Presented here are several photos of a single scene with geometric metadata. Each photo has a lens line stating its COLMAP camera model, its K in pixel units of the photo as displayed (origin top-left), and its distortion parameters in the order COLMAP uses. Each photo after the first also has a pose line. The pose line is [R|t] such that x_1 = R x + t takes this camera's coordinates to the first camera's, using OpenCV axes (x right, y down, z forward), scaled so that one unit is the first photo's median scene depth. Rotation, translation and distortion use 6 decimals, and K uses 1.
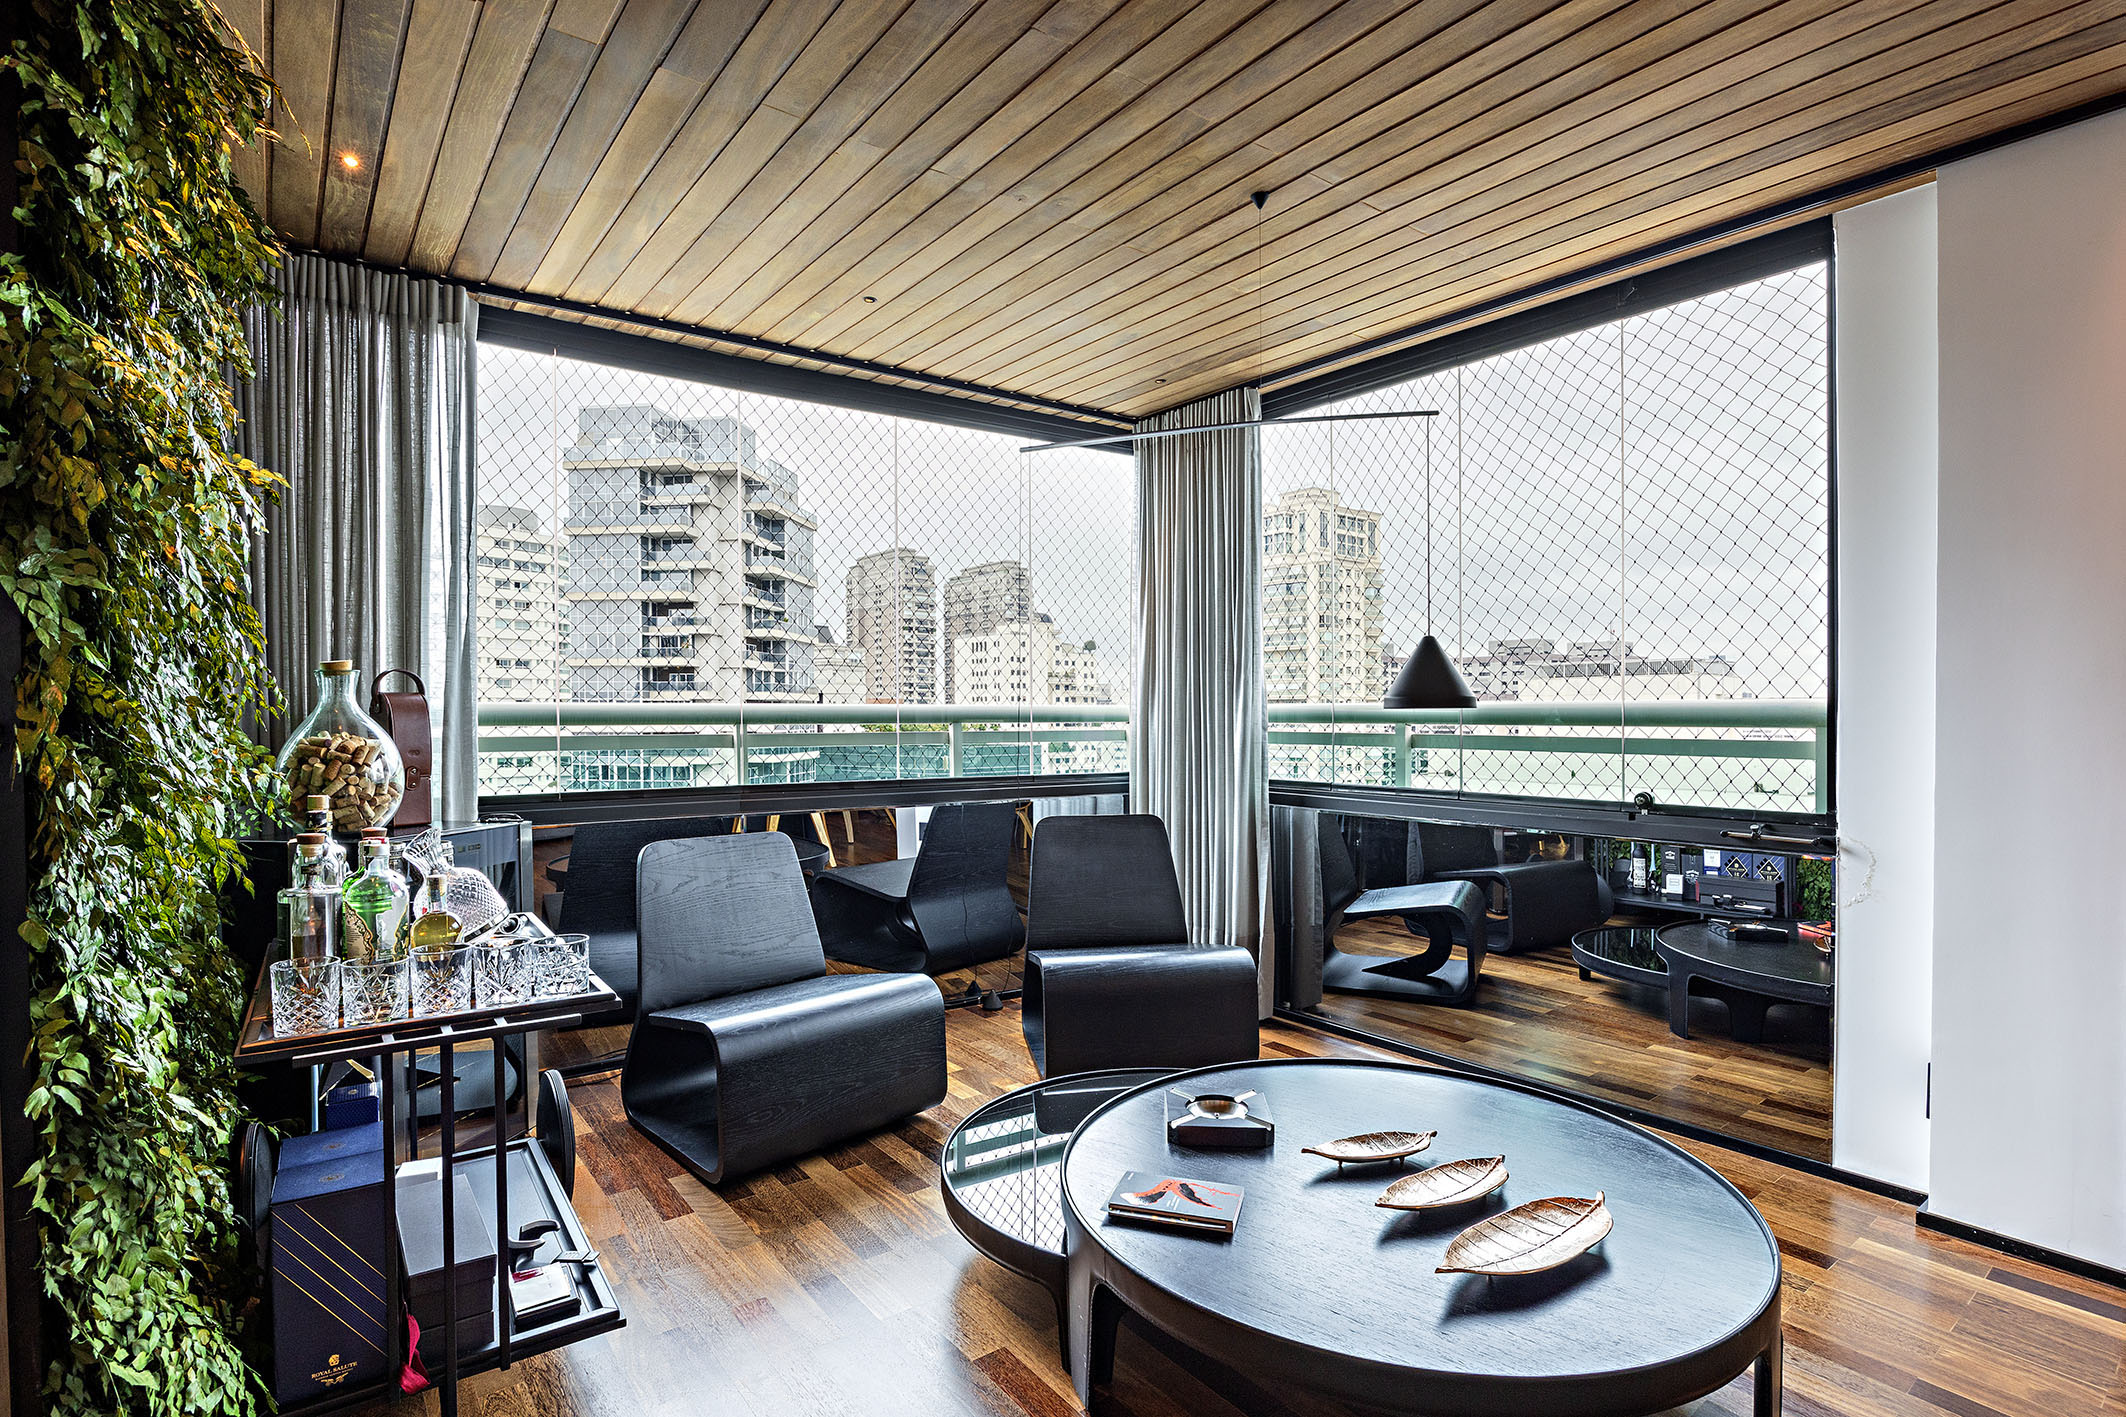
lens RADIAL K [[1084.5, 0, 1070.0], [0, 1084.5, 715.3], [0, 0, 1]] dist [0.000647, 0.000173]
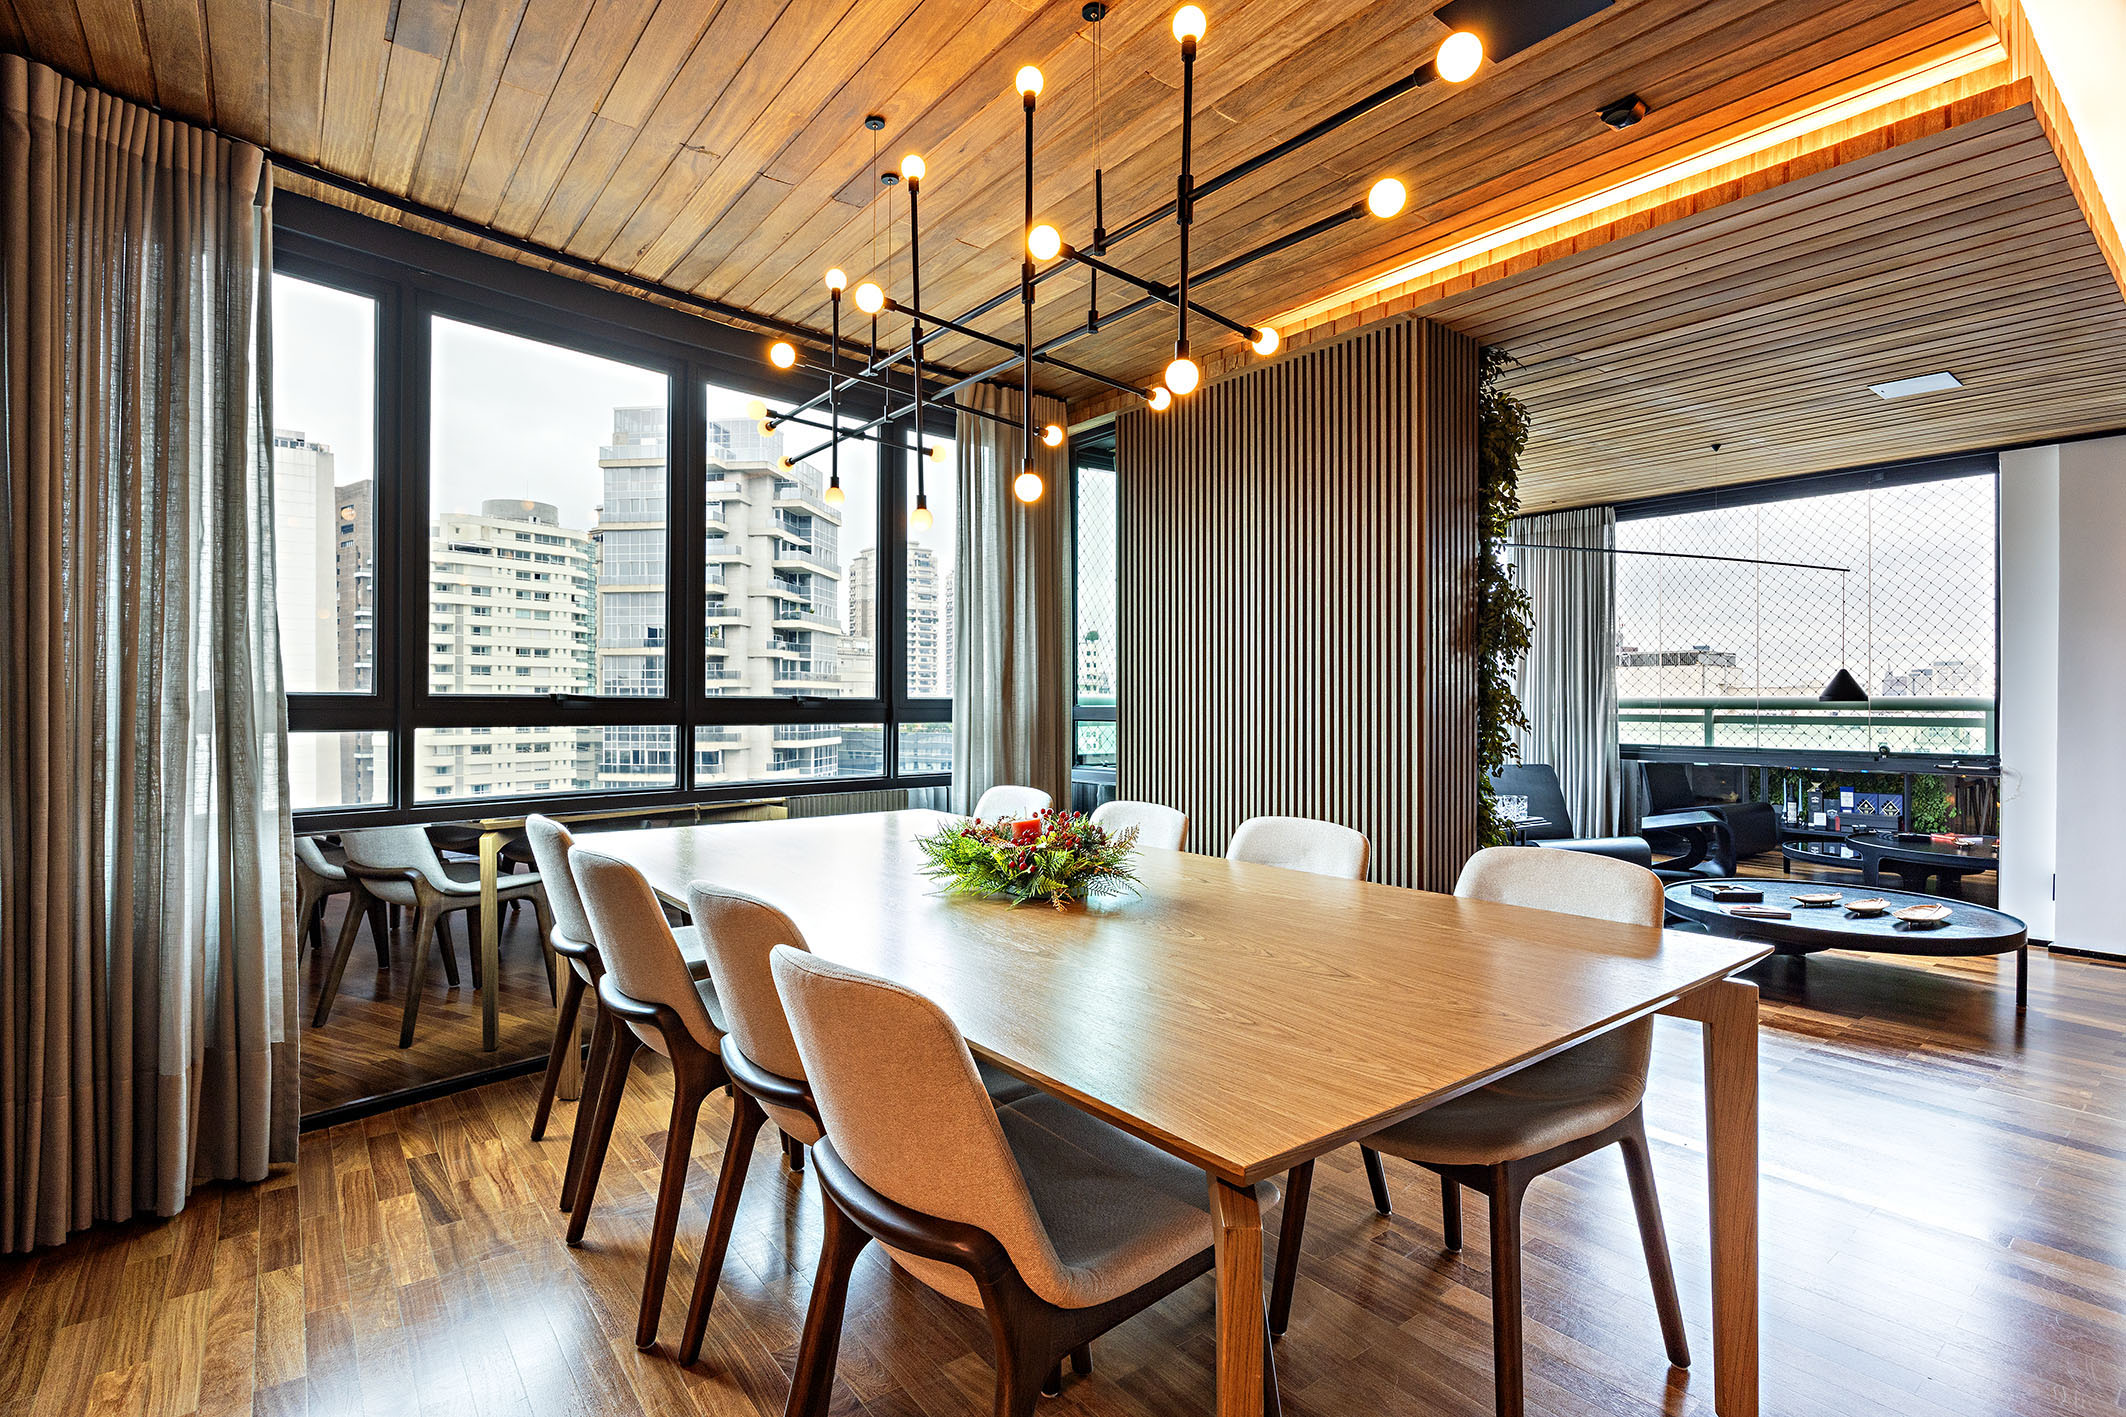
lens RADIAL K [[1059.5, 0, 1059.3], [0, 1059.5, 701.2], [0, 0, 1]] dist [0.000684, -0.000465]
pose [[0.999999, 0.000212, -0.001589, -0.022646], [-0.000214, 0.999999, -0.001300, -0.000083], [0.001589, 0.001300, 0.999998, -0.021001]]
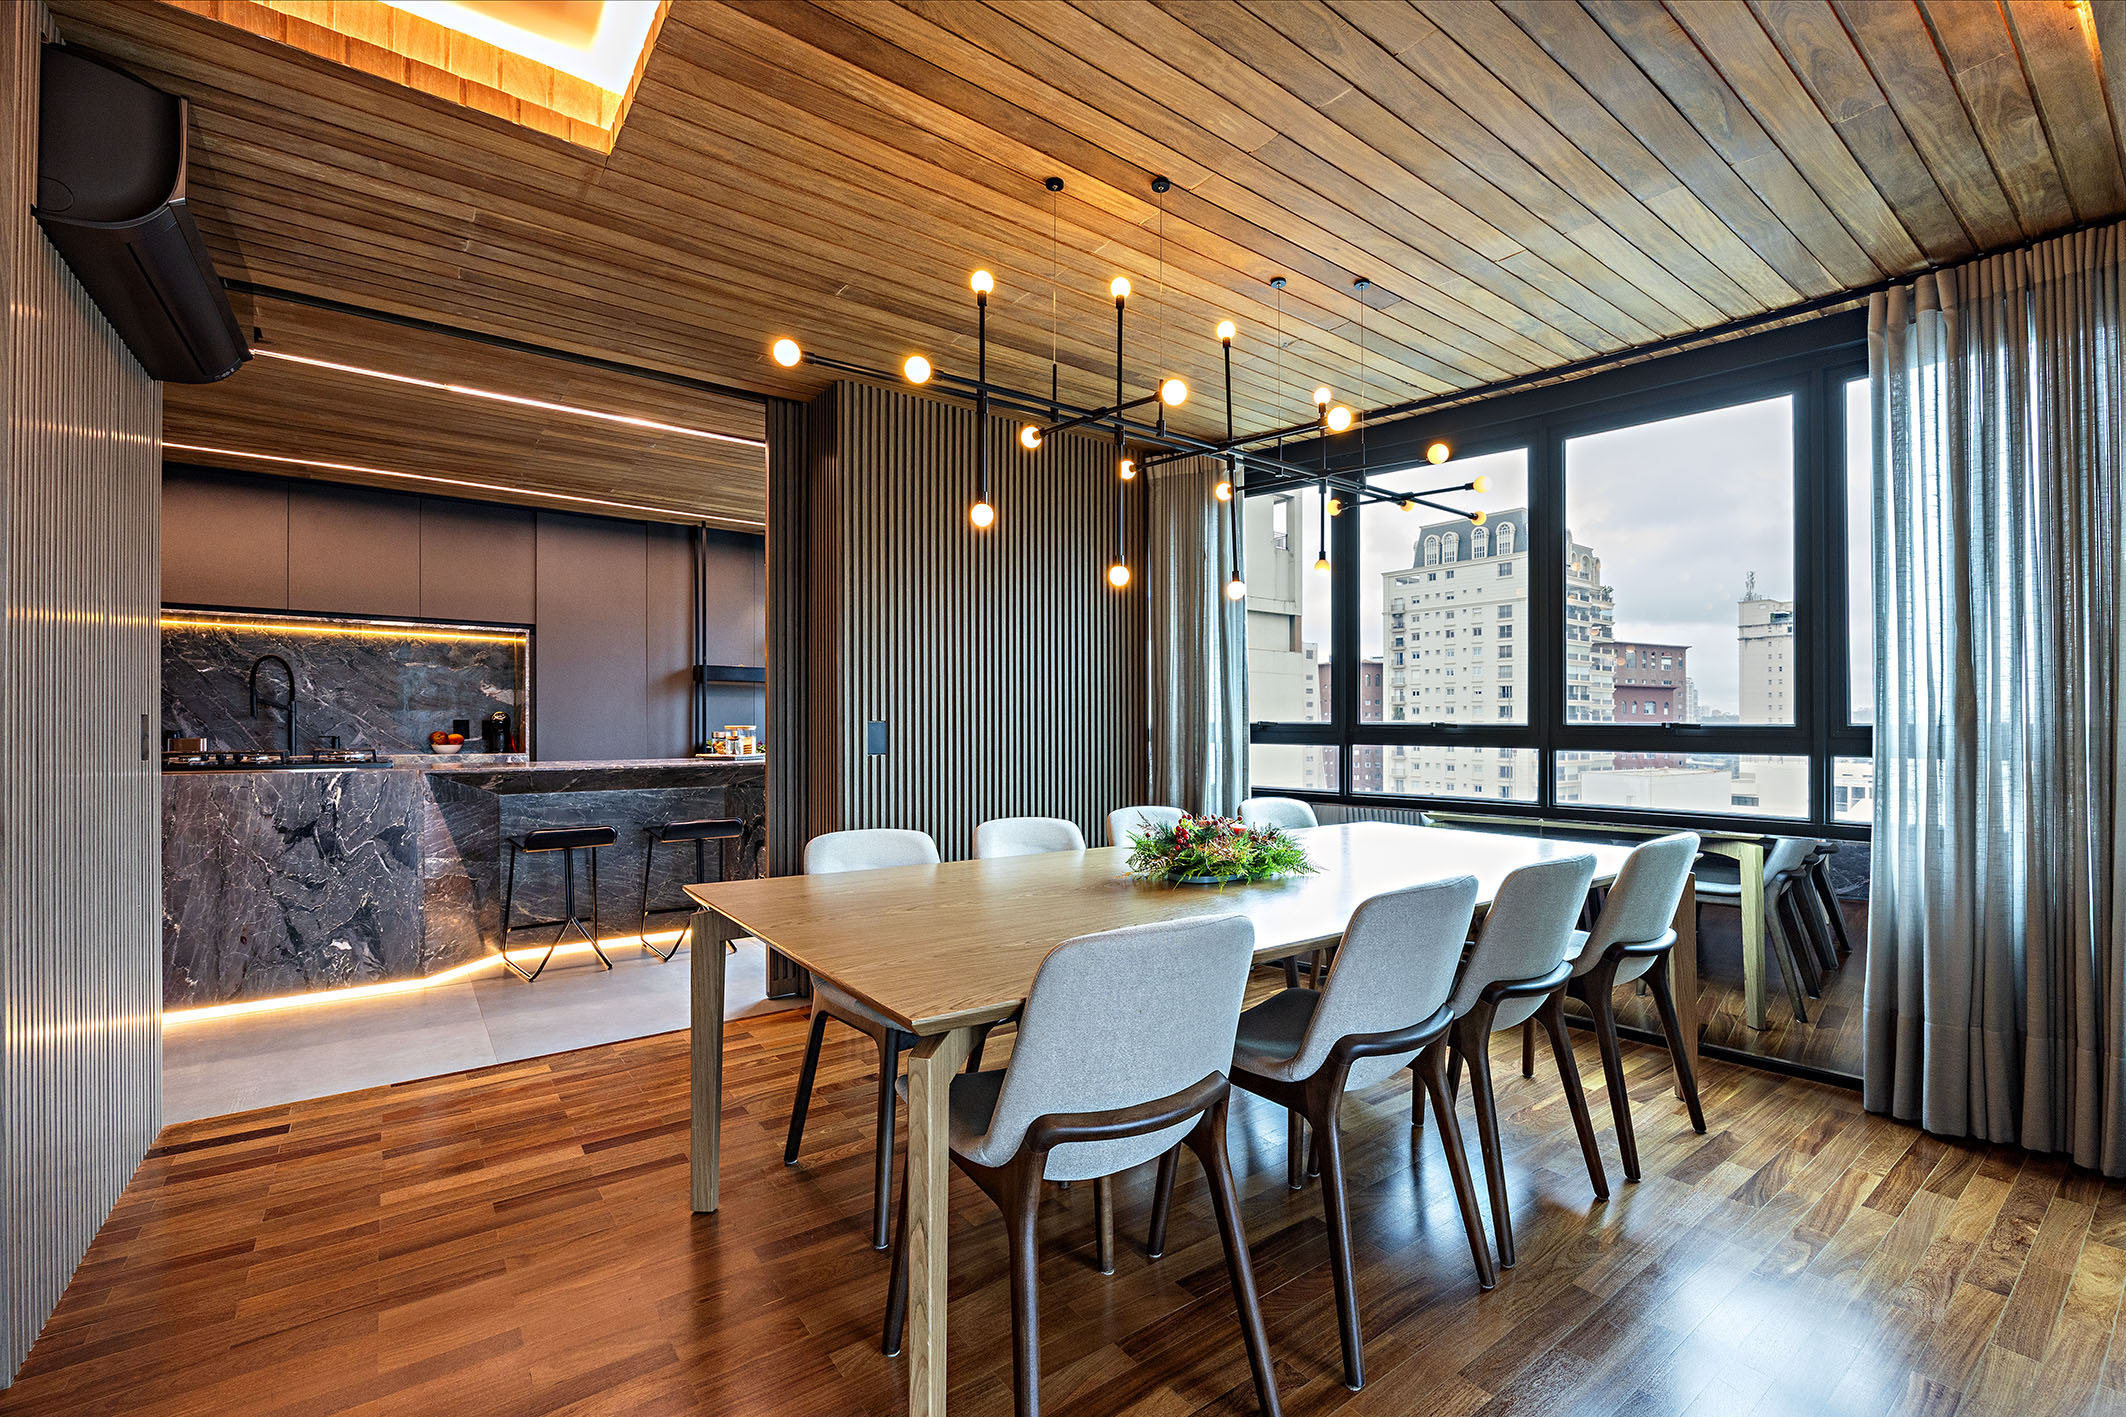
lens RADIAL K [[848.8, 0, 1061.6], [0, 848.8, 716.3], [0, 0, 1]] dist [-0.000062, 0.000011]
pose [[-0.017080, -0.009600, -0.999808, 0.840461], [0.001396, 0.999953, -0.009626, -0.008231], [0.999853, -0.001560, -0.017066, 0.740006]]
